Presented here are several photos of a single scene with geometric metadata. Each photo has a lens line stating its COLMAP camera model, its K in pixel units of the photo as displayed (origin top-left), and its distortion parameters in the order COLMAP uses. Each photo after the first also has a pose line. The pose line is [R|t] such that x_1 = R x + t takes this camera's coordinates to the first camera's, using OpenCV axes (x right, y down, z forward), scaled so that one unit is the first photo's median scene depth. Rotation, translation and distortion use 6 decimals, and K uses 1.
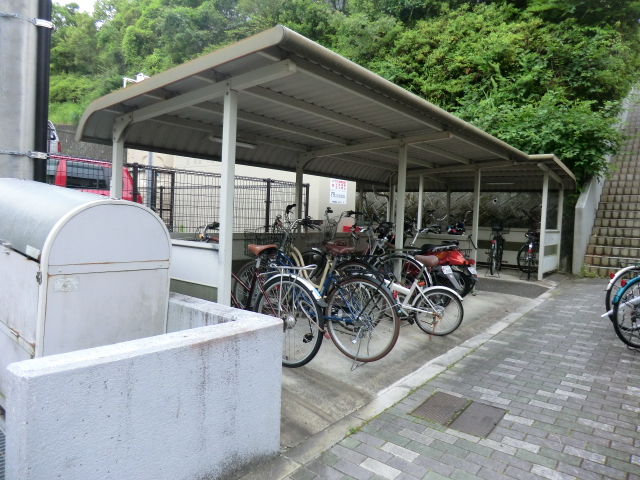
lens RADIAL K [[464.7, 0, 320.0], [0, 464.7, 240.0], [0, 0, 1]] dist [-0.093235, 0.099336]
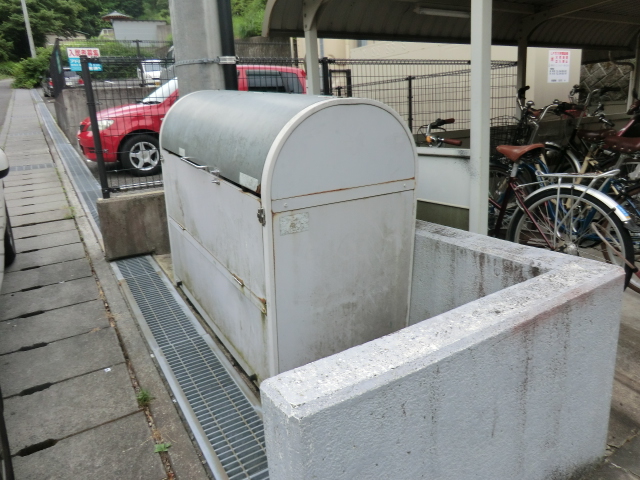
lens RADIAL K [[464.7, 0, 320.0], [0, 464.7, 240.0], [0, 0, 1]] dist [-0.093235, 0.099336]
pose [[0.935698, -0.009159, -0.352683, -0.213693], [0.085494, 0.975754, 0.201482, -0.019644], [0.342286, -0.218678, 0.913794, 0.272182]]
